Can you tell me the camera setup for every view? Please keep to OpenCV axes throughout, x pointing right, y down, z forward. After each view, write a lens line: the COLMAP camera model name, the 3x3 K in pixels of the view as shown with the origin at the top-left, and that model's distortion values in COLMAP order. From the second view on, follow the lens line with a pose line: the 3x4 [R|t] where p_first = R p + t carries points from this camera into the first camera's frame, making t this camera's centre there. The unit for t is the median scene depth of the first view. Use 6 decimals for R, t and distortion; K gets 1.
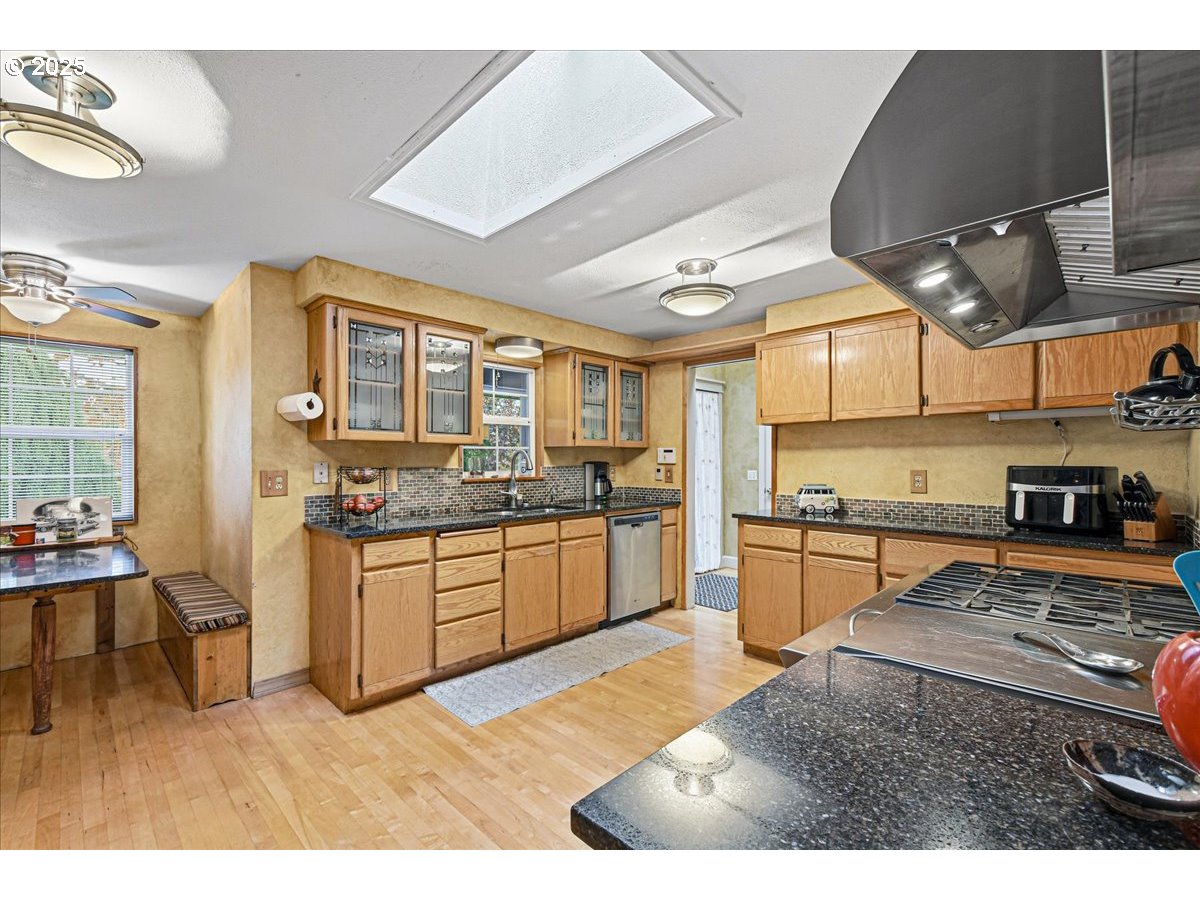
lens RADIAL K [[527.6, 0, 598.8], [0, 527.6, 455.9], [0, 0, 1]] dist [-0.001394, -0.000848]
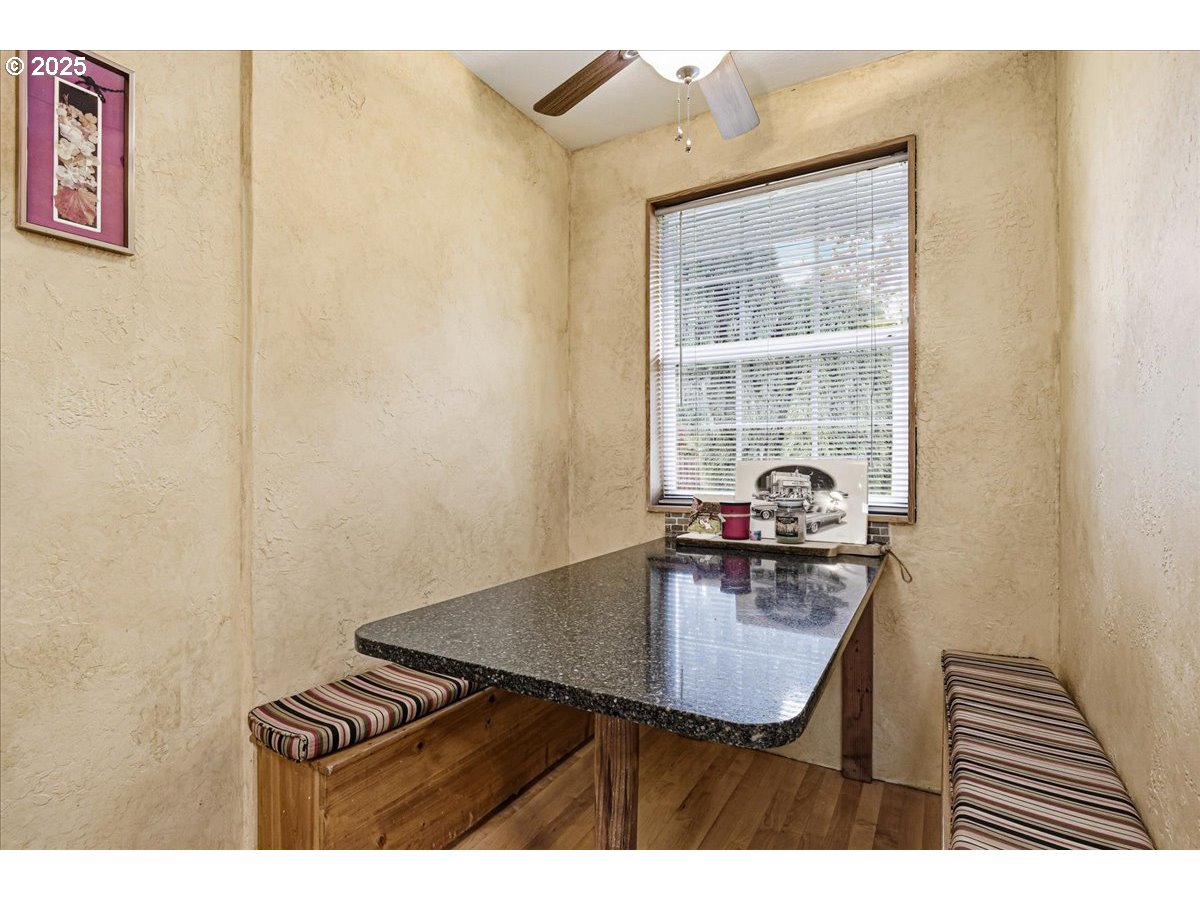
lens RADIAL K [[605.1, 0, 564.8], [0, 605.1, 462.7], [0, 0, 1]] dist [-0.008237, -0.001269]
pose [[0.210656, 0.005686, -0.977544, -0.450898], [0.001750, 0.999979, 0.006194, 0.075589], [0.977559, -0.003016, 0.210642, 0.621492]]
